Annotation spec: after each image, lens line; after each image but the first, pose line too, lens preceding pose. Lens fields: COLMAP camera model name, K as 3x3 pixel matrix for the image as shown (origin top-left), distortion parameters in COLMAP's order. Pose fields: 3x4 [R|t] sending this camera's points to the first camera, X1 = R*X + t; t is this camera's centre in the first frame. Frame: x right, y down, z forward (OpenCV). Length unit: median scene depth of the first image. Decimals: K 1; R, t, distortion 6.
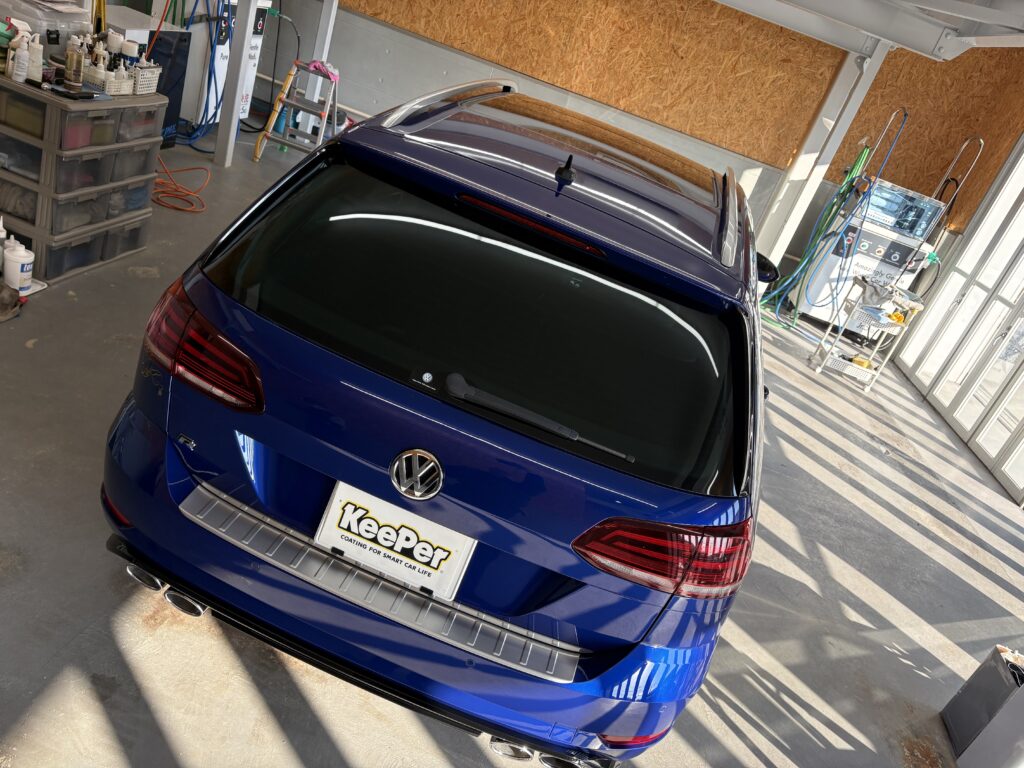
lens RADIAL K [[778.4, 0, 512.0], [0, 778.4, 384.0], [0, 0, 1]] dist [0.059684, -0.066848]
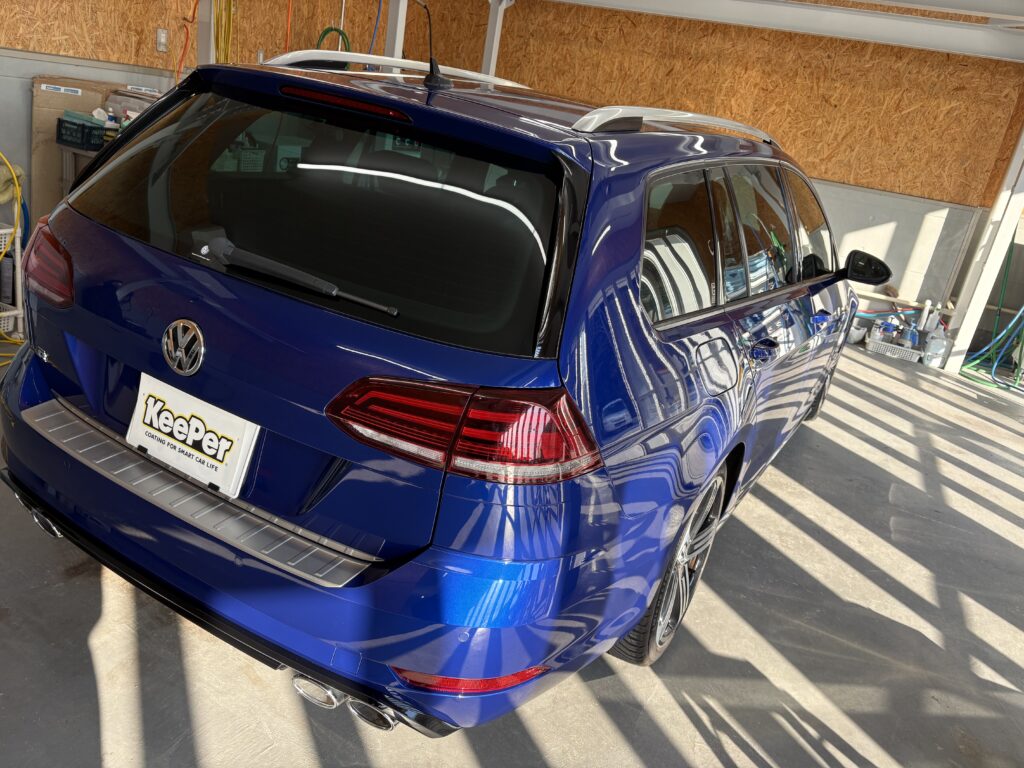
lens RADIAL K [[769.1, 0, 502.0], [0, 769.1, 397.3], [0, 0, 1]] dist [0.062688, -0.087990]
pose [[0.943579, -0.056629, -0.326269, 0.230566], [0.002461, 0.986441, -0.164096, 0.141279], [0.331138, 0.154035, 0.930925, 0.117273]]
